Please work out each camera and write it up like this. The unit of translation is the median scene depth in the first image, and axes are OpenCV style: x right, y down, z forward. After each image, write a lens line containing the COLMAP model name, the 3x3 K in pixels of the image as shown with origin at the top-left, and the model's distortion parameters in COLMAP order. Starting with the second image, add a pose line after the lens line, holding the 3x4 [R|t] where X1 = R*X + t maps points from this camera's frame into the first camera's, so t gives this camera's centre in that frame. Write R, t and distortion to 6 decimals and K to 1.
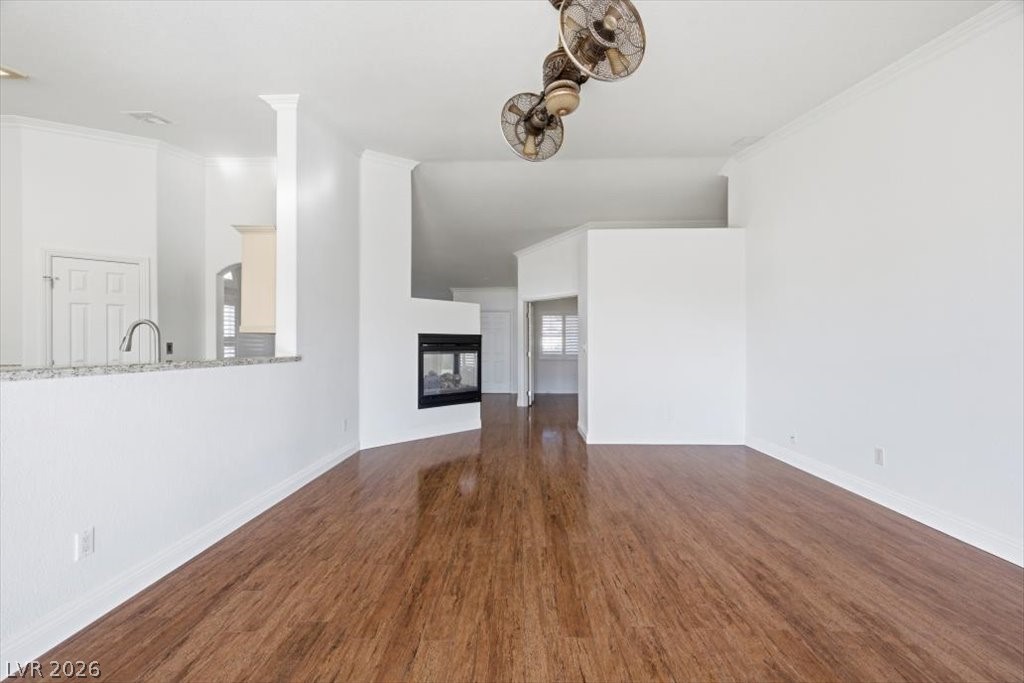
lens RADIAL K [[405.7, 0, 515.7], [0, 405.7, 343.4], [0, 0, 1]] dist [0.000739, 0.000500]
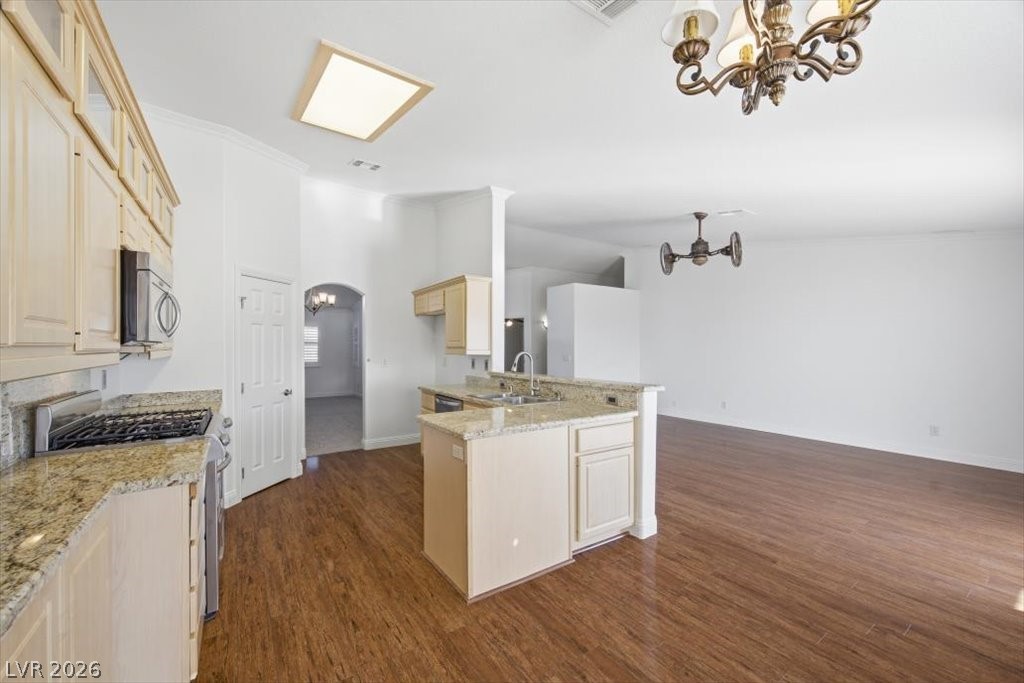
lens RADIAL K [[405.7, 0, 508.7], [0, 405.7, 343.8], [0, 0, 1]] dist [0.000739, 0.000500]
pose [[0.809112, 0.008550, 0.587592, -1.376562], [-0.005521, 0.999961, -0.006947, -0.052402], [-0.587628, 0.002377, 0.809128, -0.164011]]
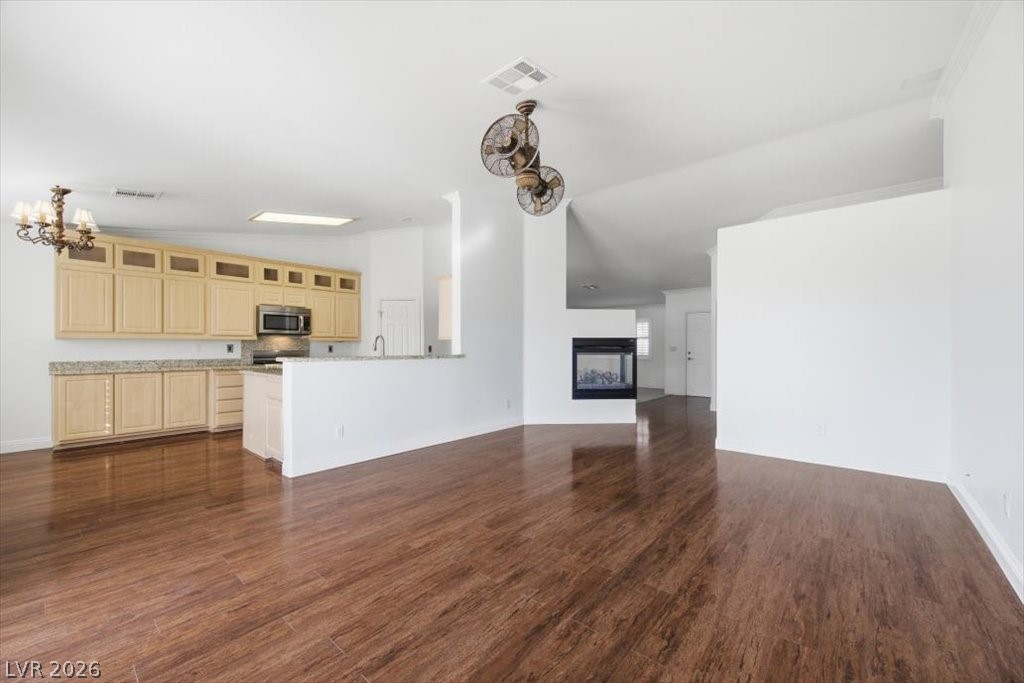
lens RADIAL K [[405.7, 0, 515.8], [0, 405.7, 348.4], [0, 0, 1]] dist [0.000739, 0.000500]
pose [[0.776793, 0.003962, -0.629743, 0.659576], [0.002611, 0.999951, 0.009513, -0.007383], [0.629750, -0.009034, 0.776745, -0.100699]]
